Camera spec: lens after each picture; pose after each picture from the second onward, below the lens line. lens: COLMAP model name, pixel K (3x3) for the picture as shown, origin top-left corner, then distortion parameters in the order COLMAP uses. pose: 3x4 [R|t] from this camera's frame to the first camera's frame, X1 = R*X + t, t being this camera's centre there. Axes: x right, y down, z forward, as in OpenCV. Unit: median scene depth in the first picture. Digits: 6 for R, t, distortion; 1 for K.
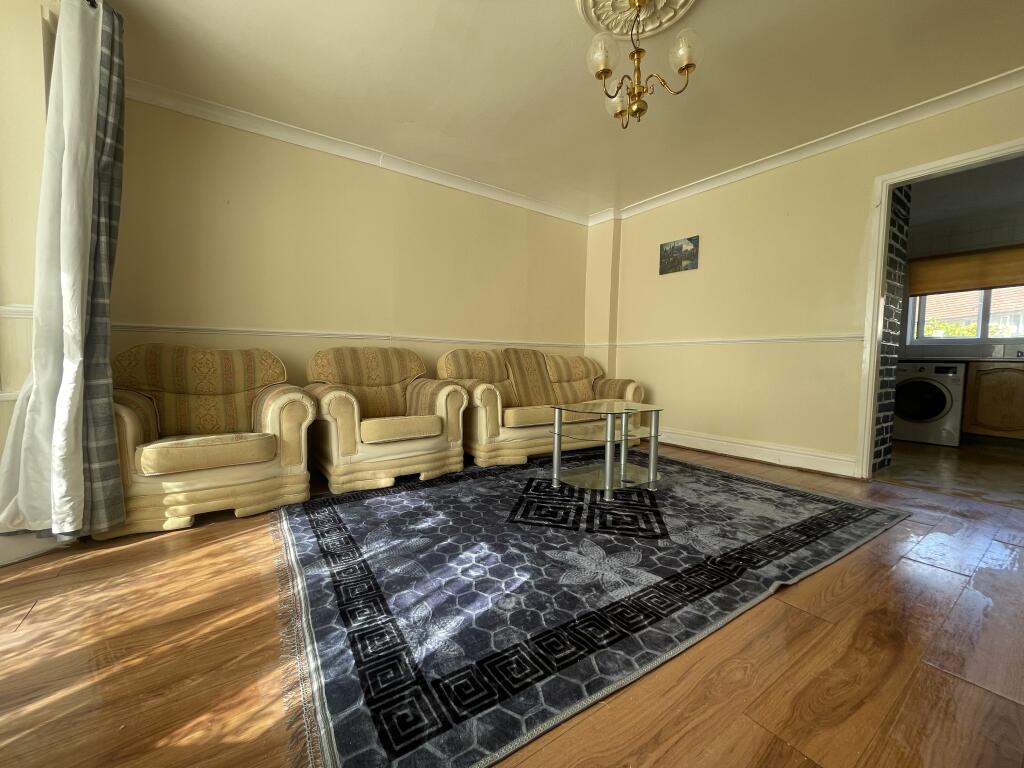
lens RADIAL K [[412.3, 0, 509.5], [0, 412.3, 382.4], [0, 0, 1]] dist [0.001455, -0.000048]
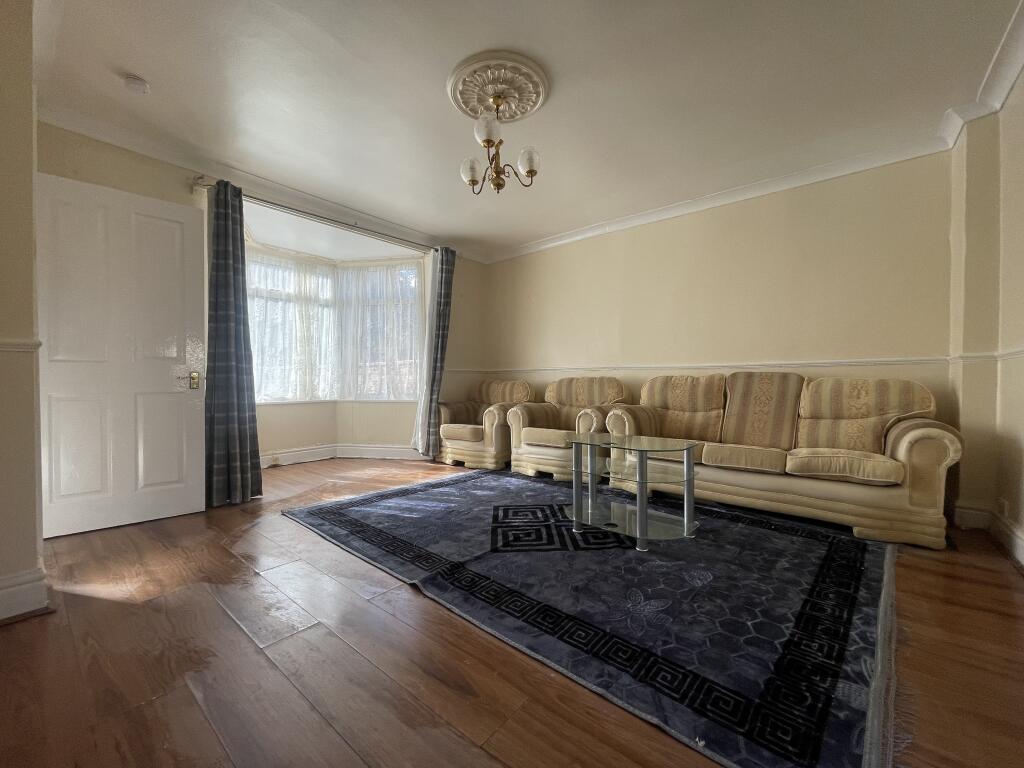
lens RADIAL K [[412.3, 0, 507.2], [0, 412.3, 383.8], [0, 0, 1]] dist [0.001455, -0.000048]
pose [[0.273088, -0.004124, -0.961980, 1.086234], [-0.045946, 0.998794, -0.017325, -0.038000], [0.960891, 0.048930, 0.272569, 0.528567]]
